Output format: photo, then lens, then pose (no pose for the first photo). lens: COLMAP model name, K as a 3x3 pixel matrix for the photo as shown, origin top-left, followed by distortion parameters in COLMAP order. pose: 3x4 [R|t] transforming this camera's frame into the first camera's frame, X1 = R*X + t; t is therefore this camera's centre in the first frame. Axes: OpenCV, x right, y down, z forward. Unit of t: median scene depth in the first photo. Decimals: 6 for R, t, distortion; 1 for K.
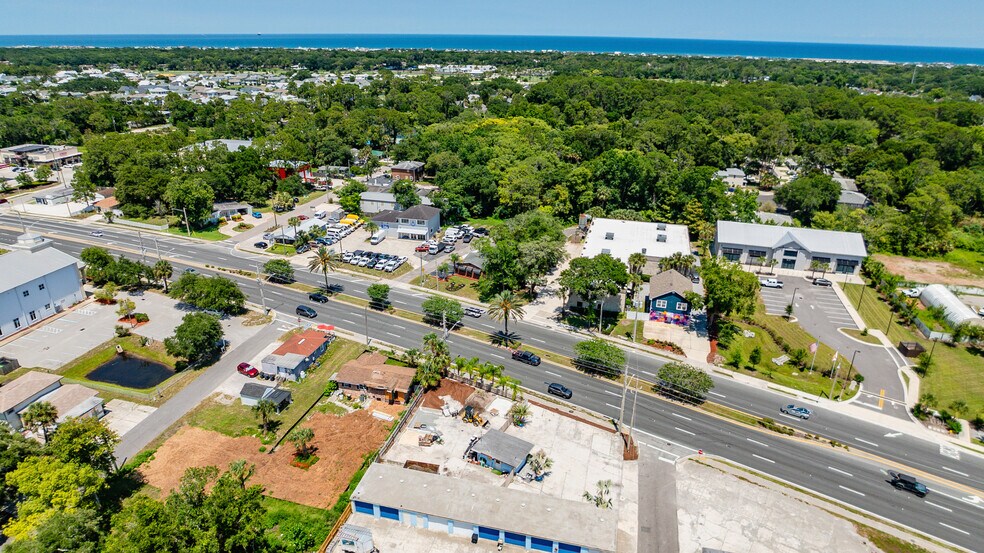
lens RADIAL K [[594.7, 0, 492.0], [0, 594.7, 276.5], [0, 0, 1]] dist [-0.044684, 0.016765]
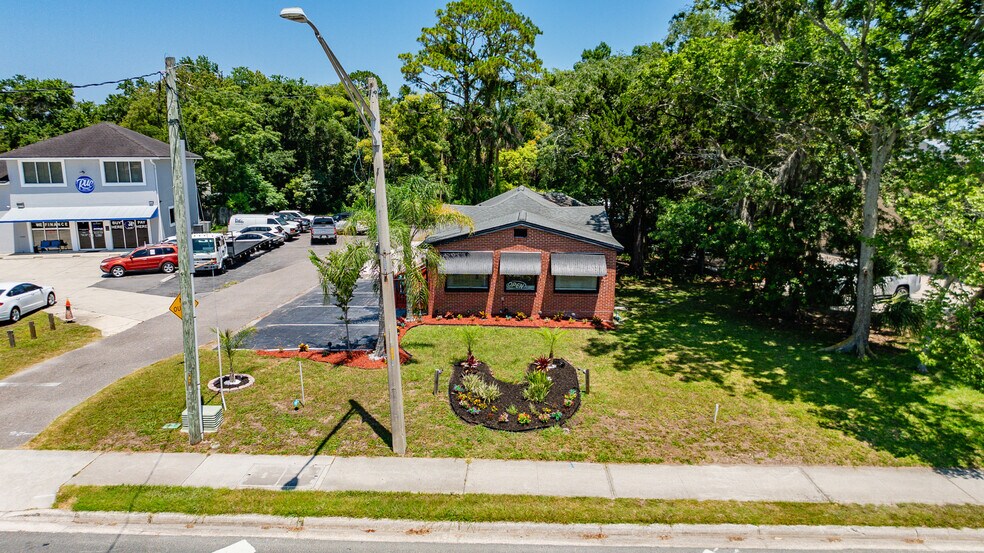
lens RADIAL K [[594.7, 0, 492.0], [0, 594.7, 276.5], [0, 0, 1]] dist [-0.044684, 0.016765]
pose [[0.889398, -0.085053, 0.449151, -0.096363], [0.171392, 0.972909, -0.155154, 0.010749], [-0.423787, 0.214975, 0.879881, 0.734190]]
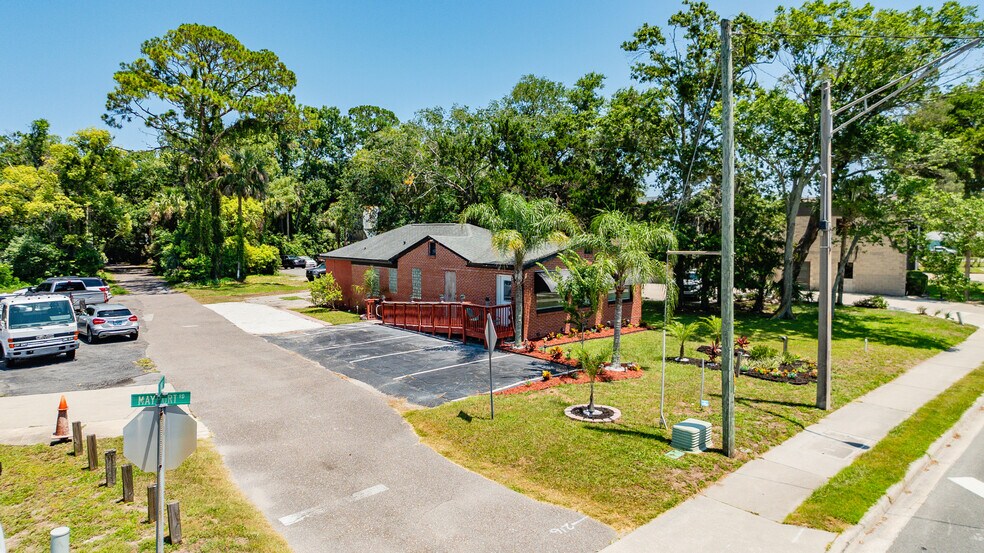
lens RADIAL K [[594.7, 0, 492.0], [0, 594.7, 276.5], [0, 0, 1]] dist [-0.044684, 0.016765]
pose [[0.341101, -0.072065, 0.937260, -0.169770], [0.364108, 0.929354, -0.061054, -0.011432], [-0.866646, 0.362089, 0.343242, 0.817328]]
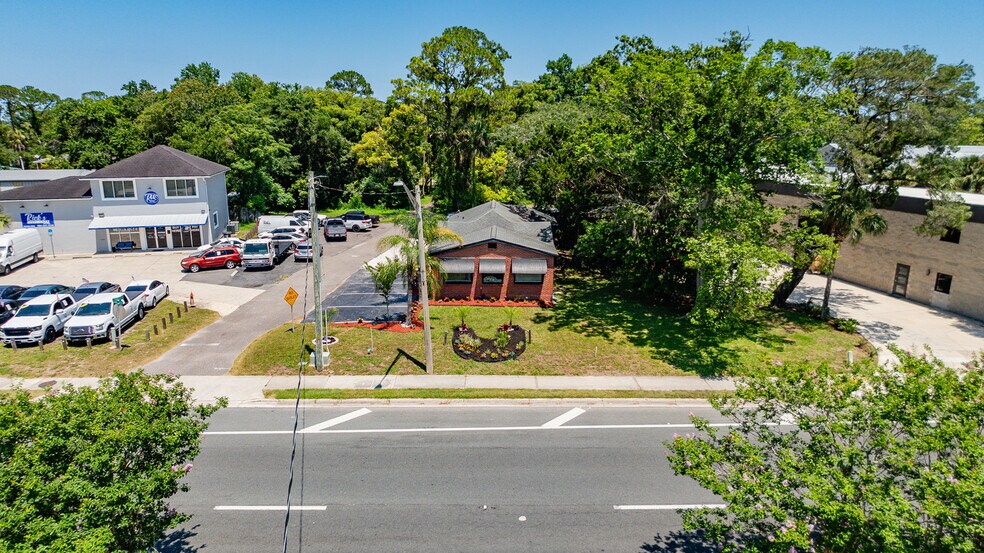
lens RADIAL K [[594.7, 0, 492.0], [0, 594.7, 276.5], [0, 0, 1]] dist [-0.044684, 0.016765]
pose [[0.868710, -0.111039, 0.482714, -0.129744], [0.185619, 0.976511, -0.109419, 0.014557], [-0.459225, 0.184654, 0.868916, 0.671513]]
